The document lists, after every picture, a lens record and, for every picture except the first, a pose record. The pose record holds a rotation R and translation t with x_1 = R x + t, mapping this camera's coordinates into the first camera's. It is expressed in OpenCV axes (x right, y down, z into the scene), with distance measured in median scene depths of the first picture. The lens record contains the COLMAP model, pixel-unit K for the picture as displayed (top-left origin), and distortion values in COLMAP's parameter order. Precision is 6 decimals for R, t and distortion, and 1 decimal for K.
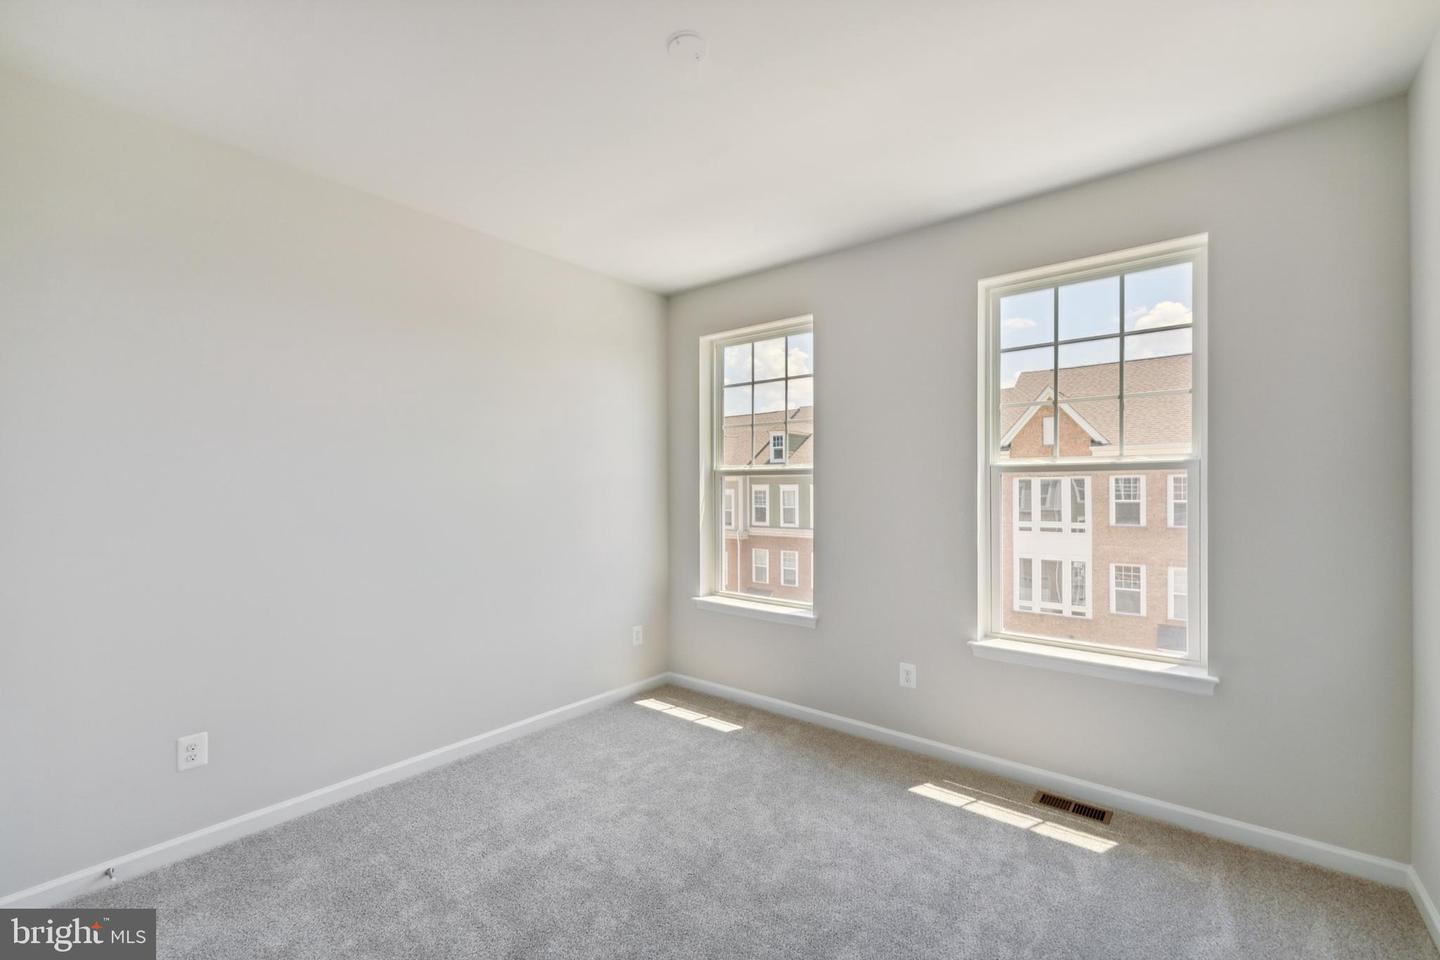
lens RADIAL K [[597.5, 0, 715.4], [0, 597.5, 484.2], [0, 0, 1]] dist [0.000389, -0.000111]
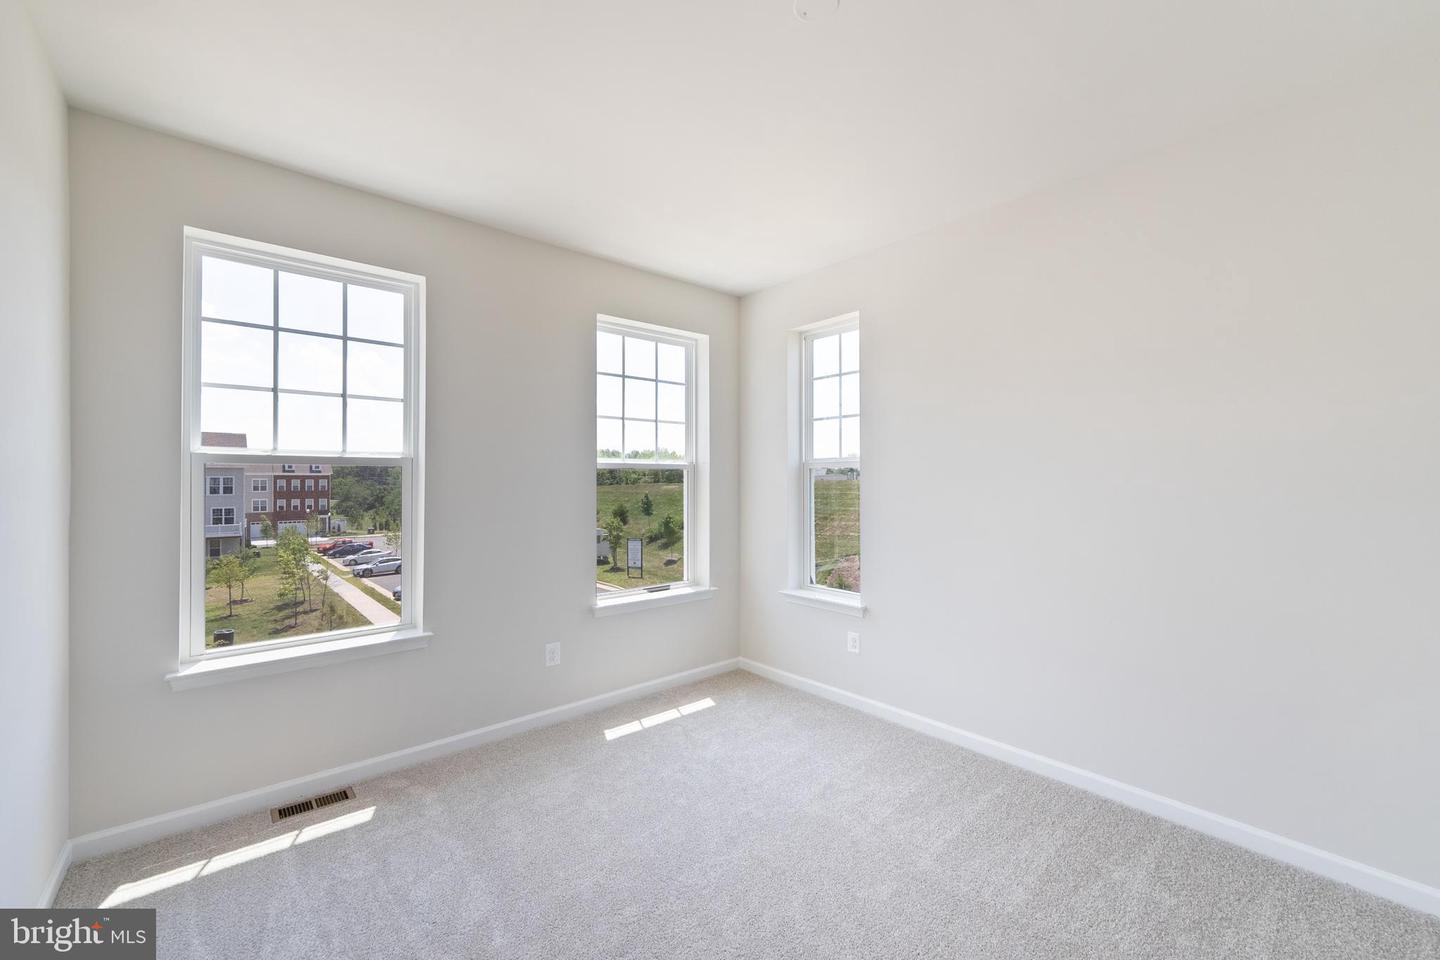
lens RADIAL K [[568.1, 0, 720.0], [0, 568.1, 480.0], [0, 0, 1]] dist [-0.000925, -0.000159]
pose [[0.181115, 0.004474, 0.983452, -0.225977], [-0.007409, 0.999967, -0.003185, 0.001454], [-0.983434, -0.006710, 0.181142, 0.180936]]
